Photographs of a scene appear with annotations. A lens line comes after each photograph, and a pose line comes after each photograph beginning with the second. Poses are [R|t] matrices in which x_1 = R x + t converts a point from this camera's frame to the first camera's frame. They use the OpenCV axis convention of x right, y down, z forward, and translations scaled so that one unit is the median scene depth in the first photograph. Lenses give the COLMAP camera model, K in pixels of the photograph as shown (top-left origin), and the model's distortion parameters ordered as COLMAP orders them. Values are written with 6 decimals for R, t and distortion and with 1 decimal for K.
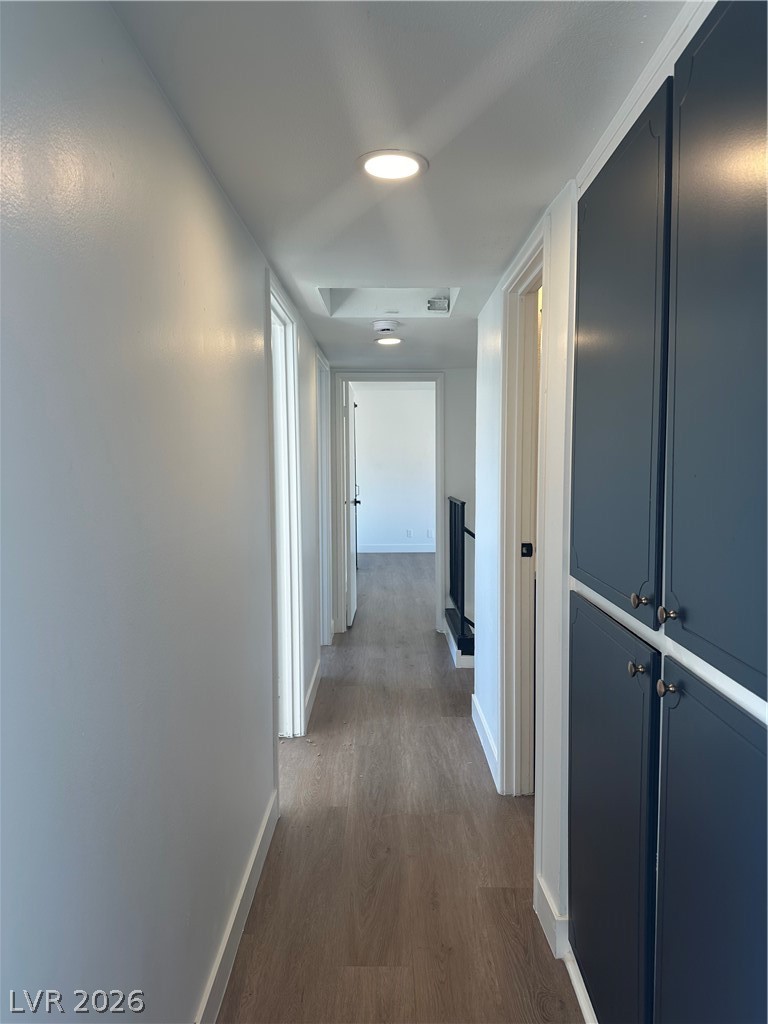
lens RADIAL K [[723.2, 0, 384.3], [0, 723.2, 503.6], [0, 0, 1]] dist [0.076600, -0.073720]
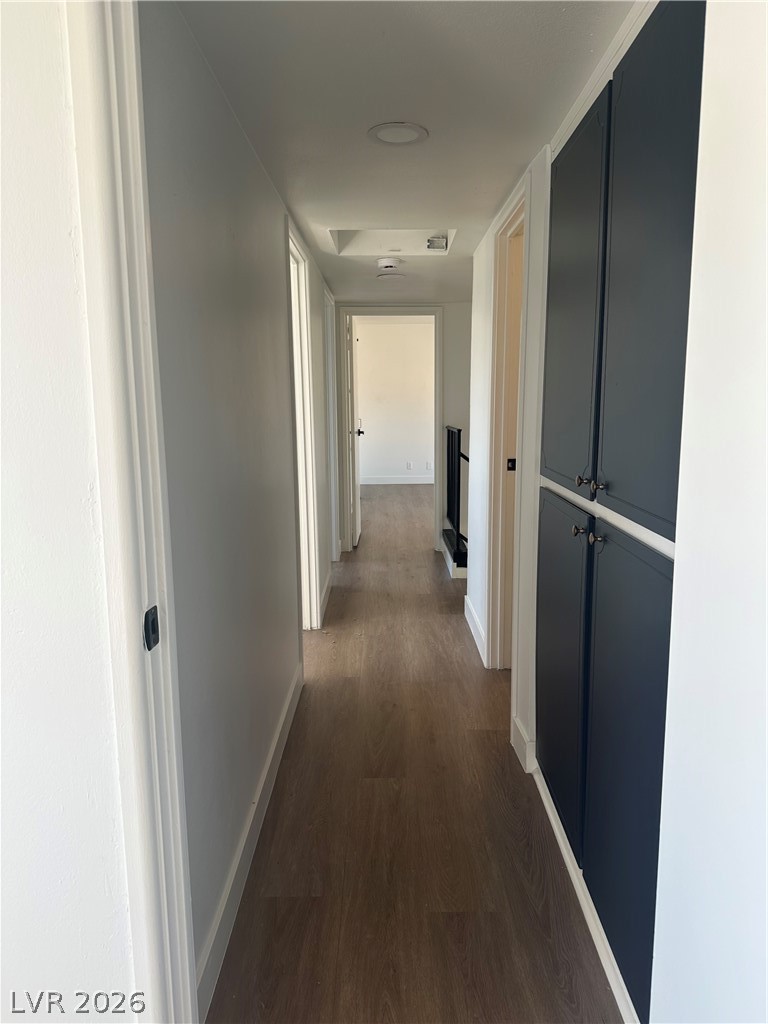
lens RADIAL K [[723.2, 0, 384.3], [0, 723.2, 515.3], [0, 0, 1]] dist [0.076600, -0.073720]
pose [[0.999988, -0.004682, 0.001212, -0.009859], [0.004535, 0.994838, 0.101375, 0.024859], [-0.001680, -0.101368, 0.994848, -0.156728]]
